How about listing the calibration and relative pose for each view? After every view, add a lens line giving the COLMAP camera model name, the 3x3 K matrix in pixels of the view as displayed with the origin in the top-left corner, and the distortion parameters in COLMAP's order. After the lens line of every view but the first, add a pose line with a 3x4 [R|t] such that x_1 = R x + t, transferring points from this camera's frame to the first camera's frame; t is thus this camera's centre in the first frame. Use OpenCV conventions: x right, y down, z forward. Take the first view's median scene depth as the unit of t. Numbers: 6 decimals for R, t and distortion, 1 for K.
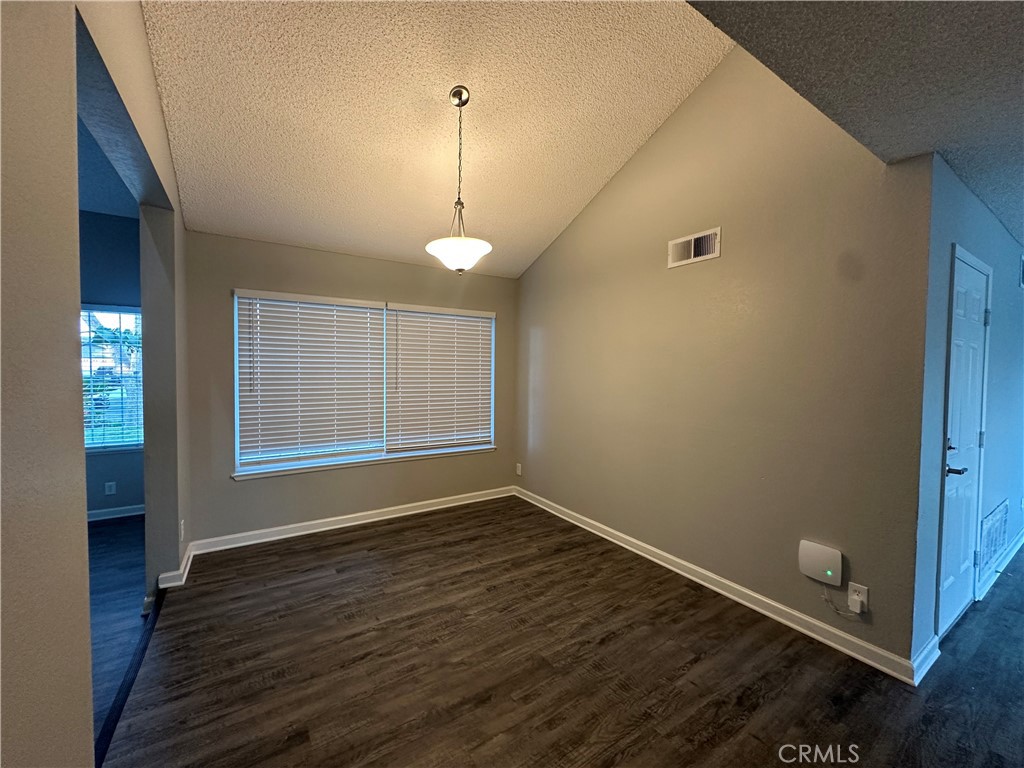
lens RADIAL K [[408.4, 0, 512.0], [0, 408.4, 384.0], [0, 0, 1]] dist [-0.002843, -0.000024]
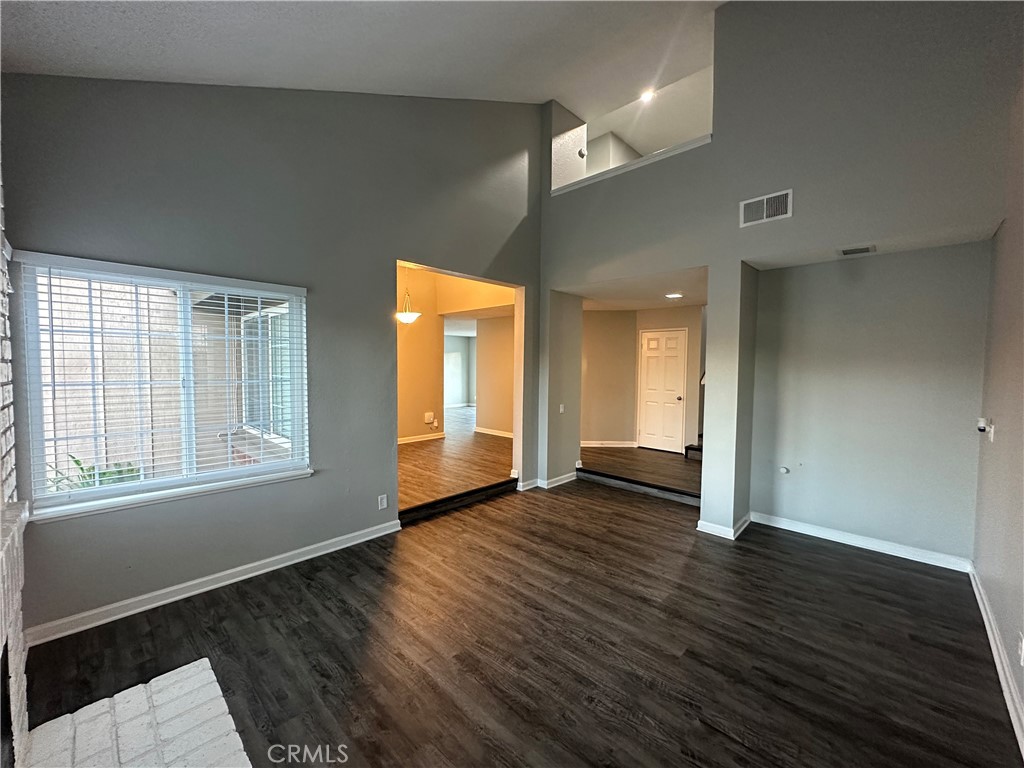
lens RADIAL K [[408.4, 0, 512.0], [0, 408.4, 384.0], [0, 0, 1]] dist [-0.002843, -0.000024]
pose [[-0.226881, -0.054848, 0.972377, -2.938962], [0.018295, 0.997997, 0.060562, -0.064799], [-0.973751, 0.031530, -0.225423, 1.107813]]
